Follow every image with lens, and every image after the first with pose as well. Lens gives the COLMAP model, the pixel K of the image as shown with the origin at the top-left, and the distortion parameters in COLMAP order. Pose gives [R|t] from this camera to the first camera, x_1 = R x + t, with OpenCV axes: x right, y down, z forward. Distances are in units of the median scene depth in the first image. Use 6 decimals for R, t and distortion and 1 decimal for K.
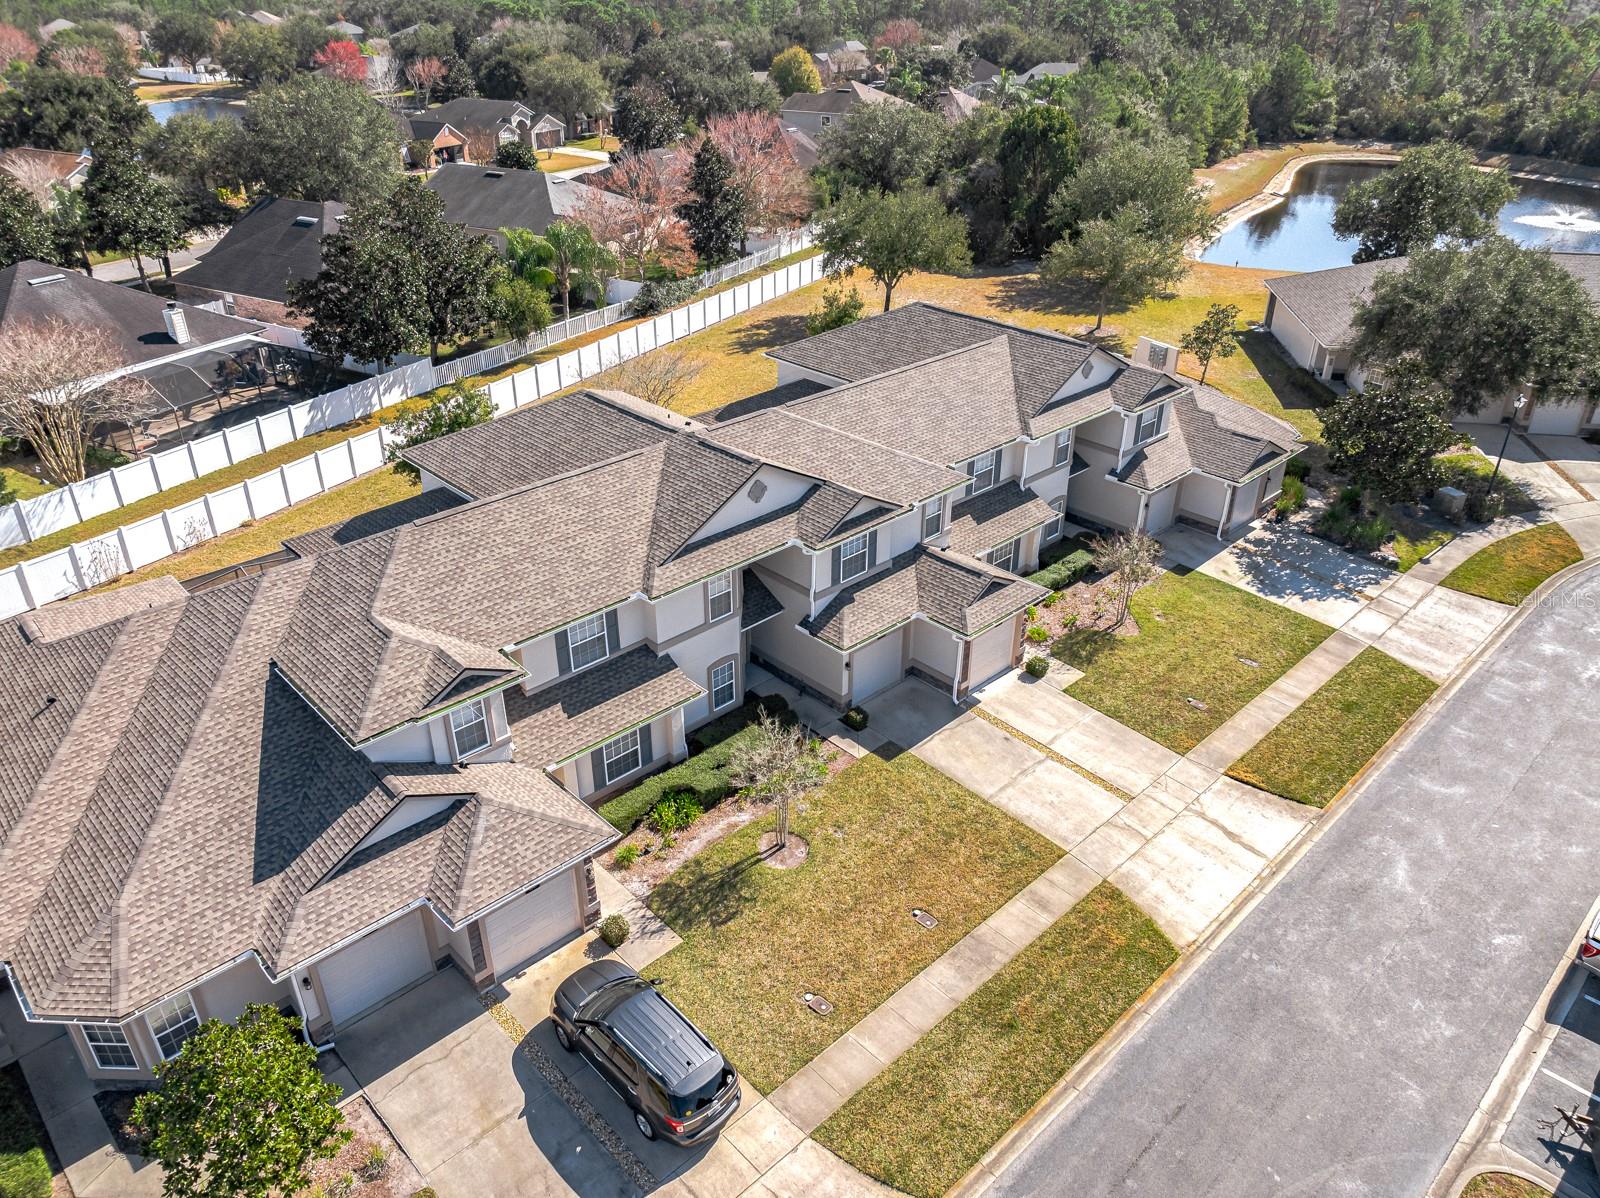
lens RADIAL K [[1127.1, 0, 811.6], [0, 1127.1, 586.8], [0, 0, 1]] dist [-0.031345, 0.019348]
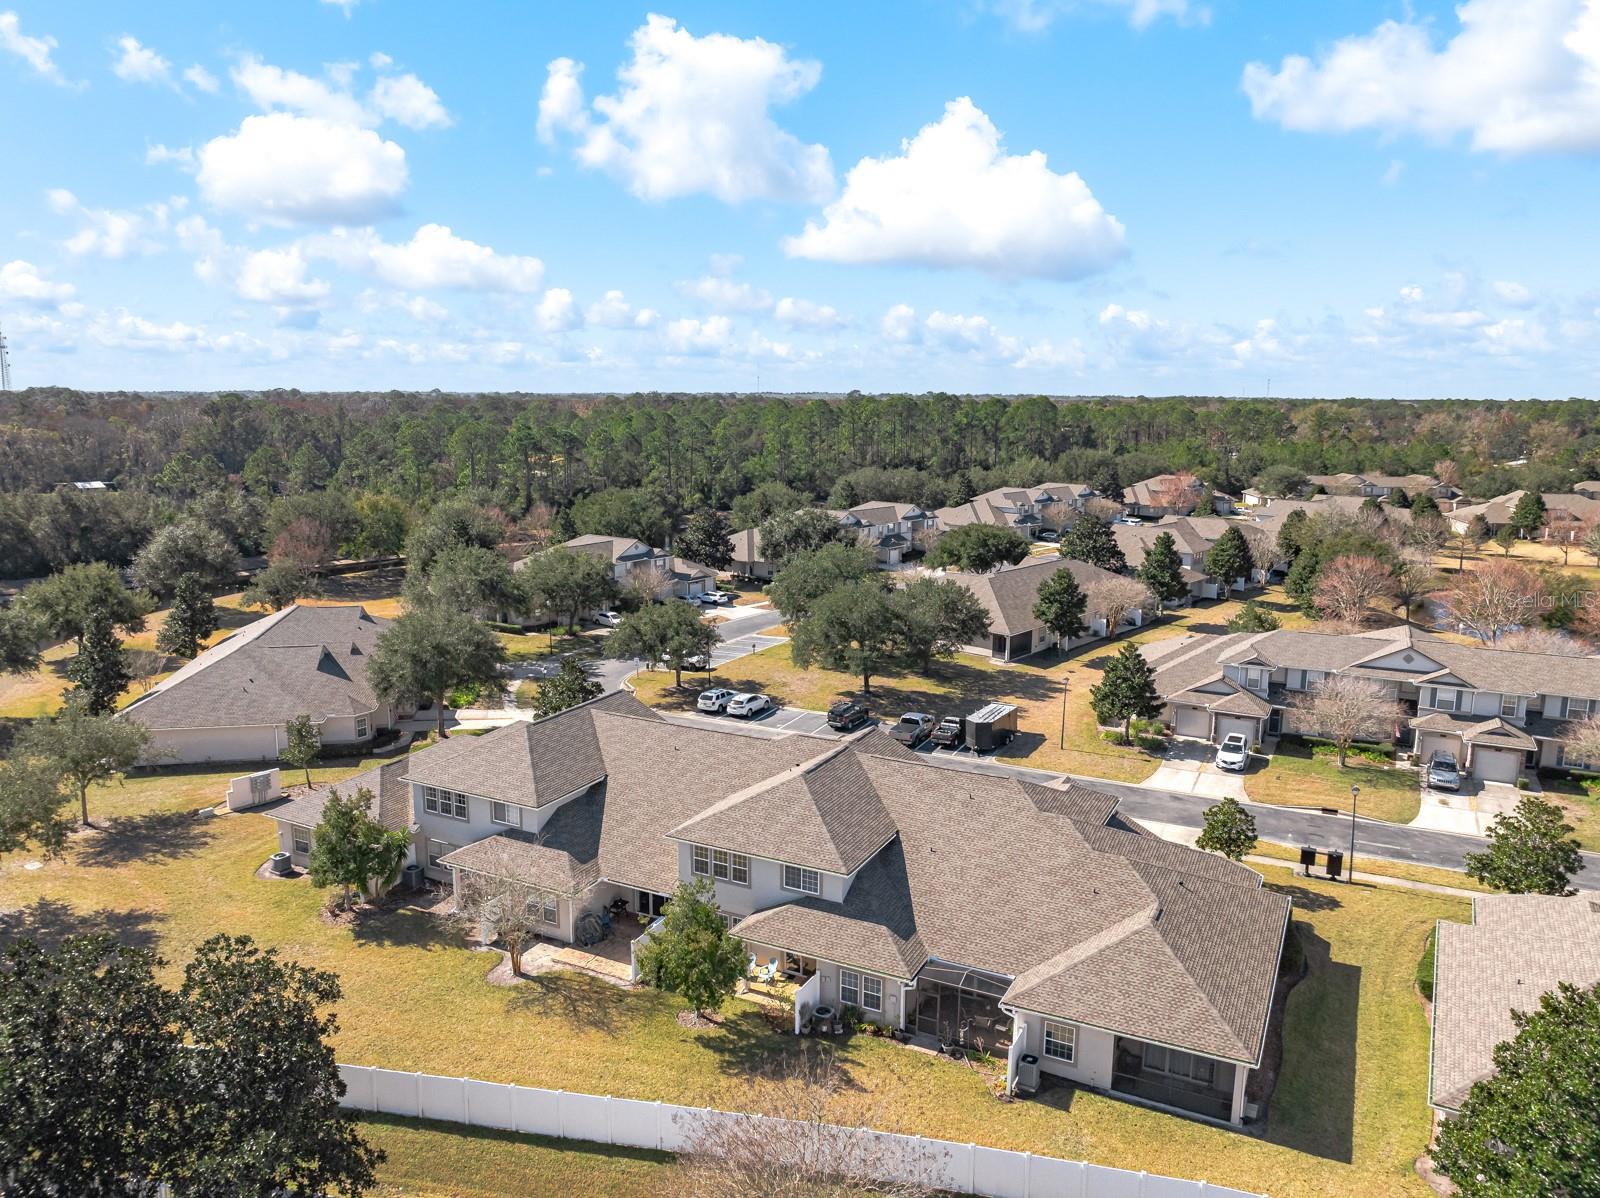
lens RADIAL K [[1127.1, 0, 802.0], [0, 1127.1, 600.1], [0, 0, 1]] dist [-0.031345, 0.019348]
pose [[-0.319779, -0.177996, 0.930623, -1.515131], [0.446714, 0.837858, 0.313753, -0.819300], [-0.835576, 0.516054, -0.188416, 1.165730]]
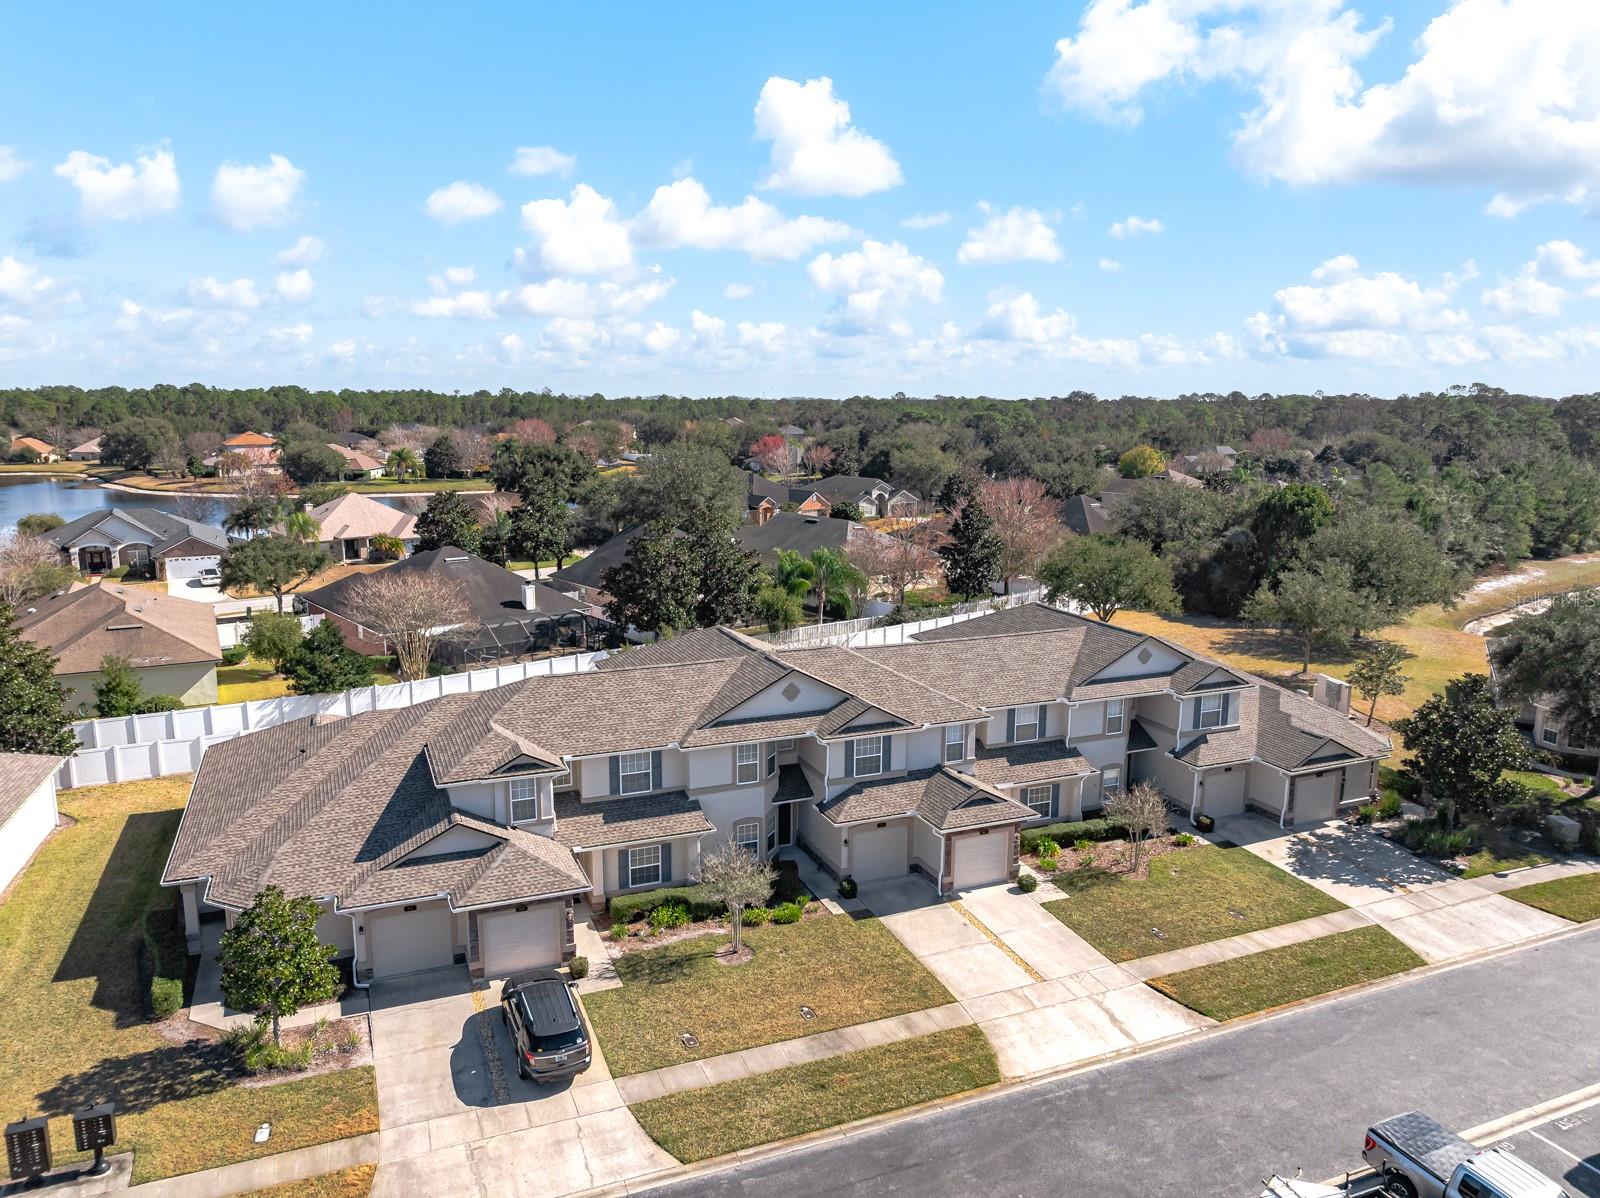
lens RADIAL K [[1127.1, 0, 812.2], [0, 1127.1, 593.1], [0, 0, 1]] dist [-0.031345, 0.019348]
pose [[0.934376, 0.062058, -0.350842, 0.377937], [-0.172188, 0.940736, -0.292176, 0.164503], [0.311917, 0.333413, 0.889687, -0.181414]]
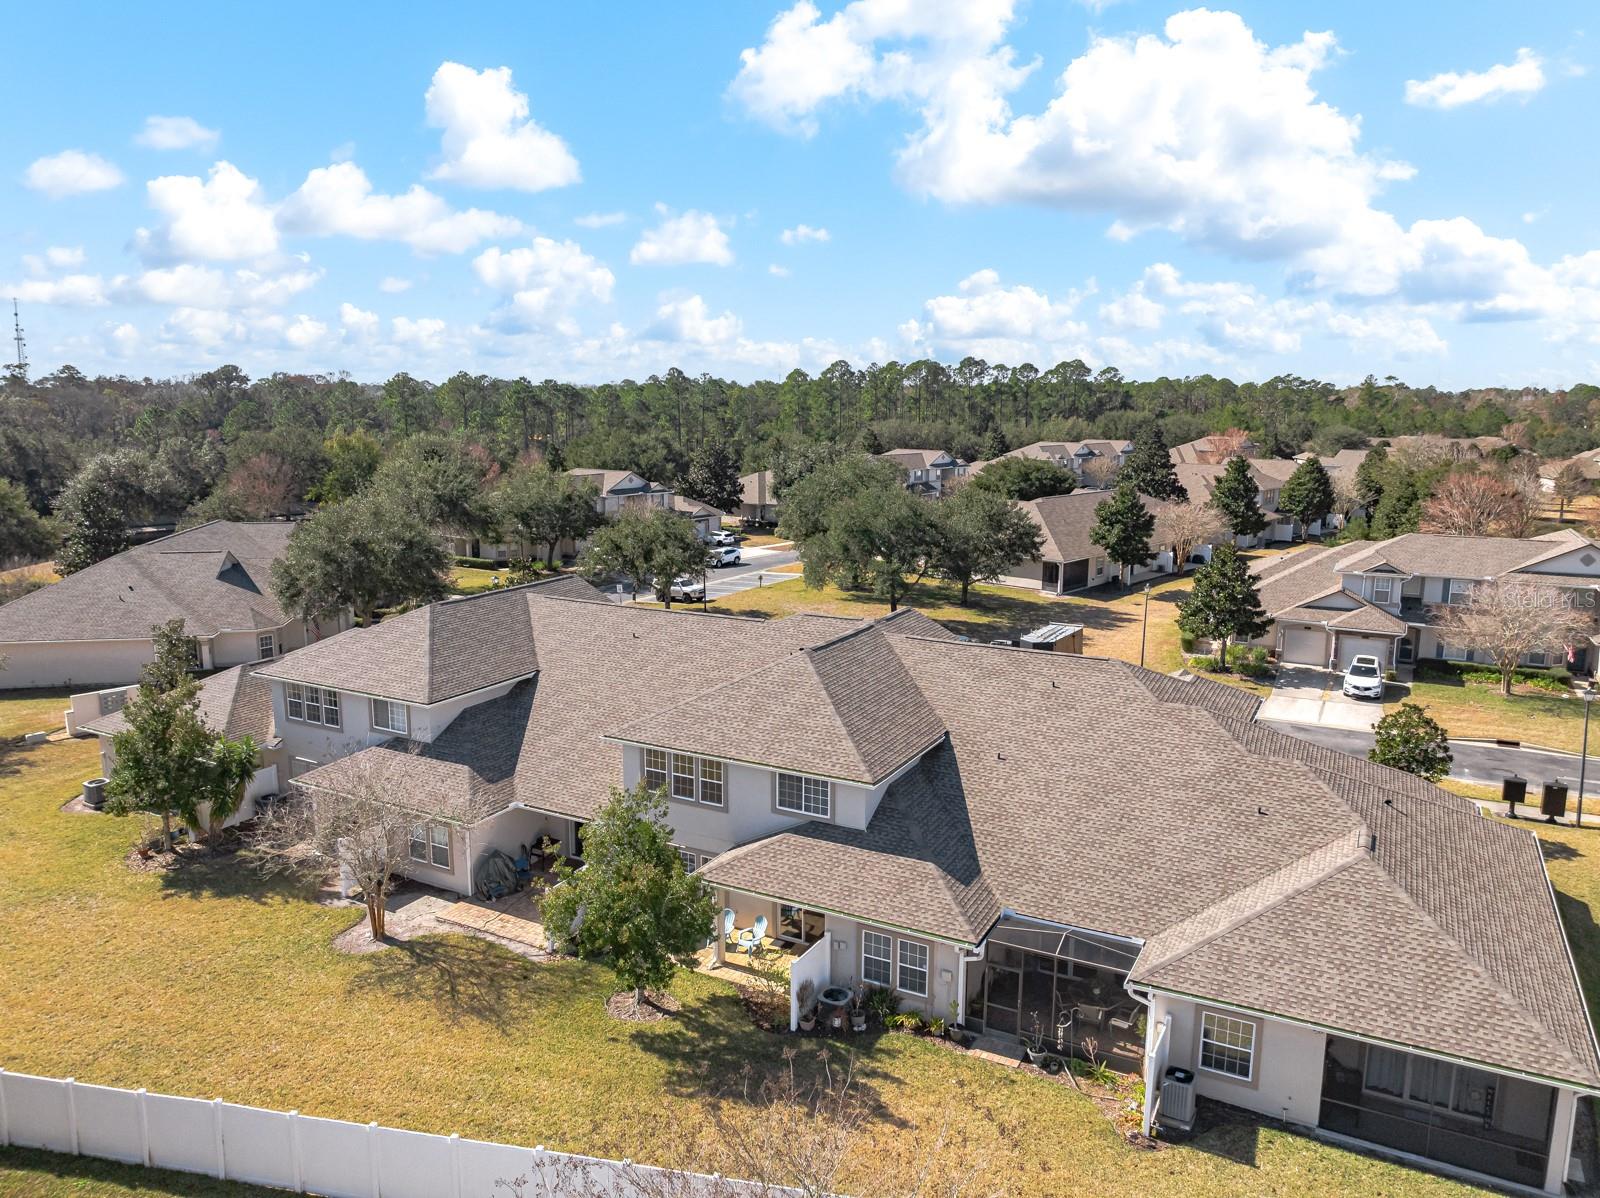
lens RADIAL K [[1127.1, 0, 803.9], [0, 1127.1, 597.9], [0, 0, 1]] dist [-0.031345, 0.019348]
pose [[-0.303239, -0.175211, 0.936668, -1.125665], [0.450747, 0.839657, 0.302990, -0.517211], [-0.839567, 0.514079, -0.175641, 1.160457]]
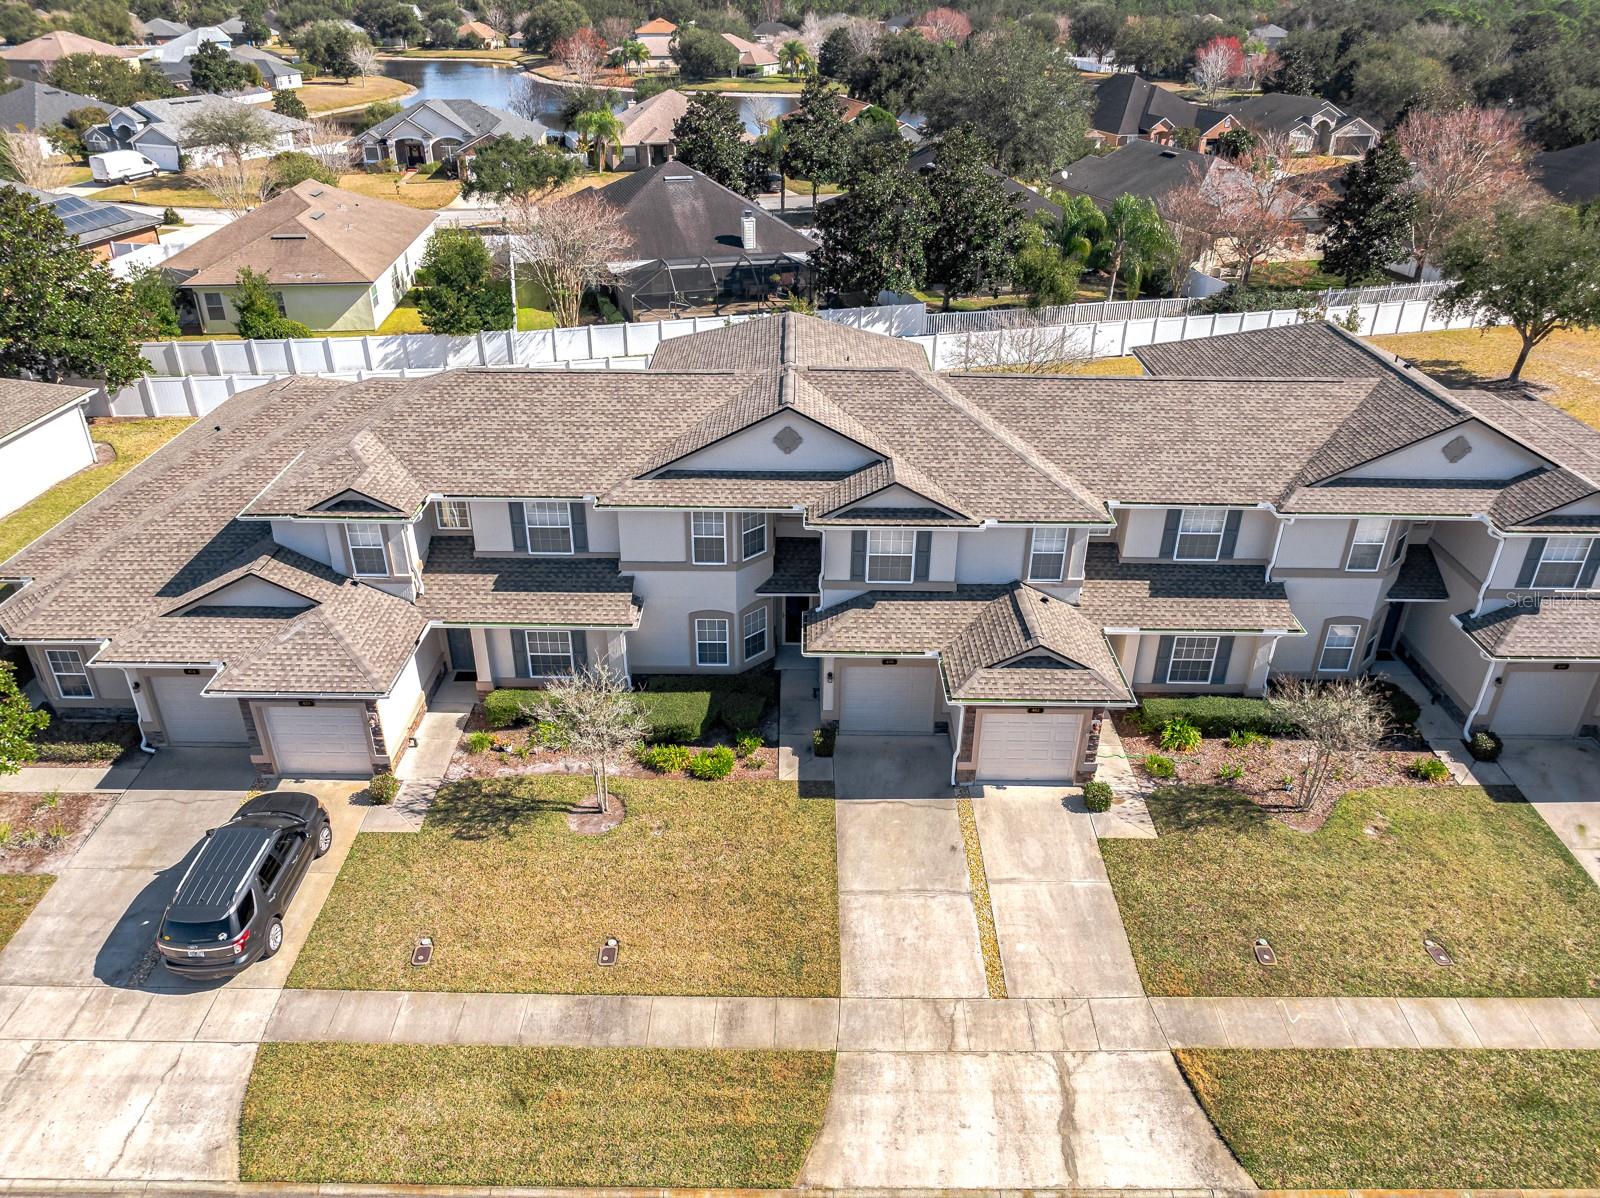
lens RADIAL K [[1127.1, 0, 809.1], [0, 1127.1, 594.3], [0, 0, 1]] dist [-0.031345, 0.019348]
pose [[0.721398, 0.335933, -0.605585, 0.458419], [-0.339568, 0.933715, 0.113446, -0.068267], [0.603554, 0.123798, 0.787652, 0.305435]]
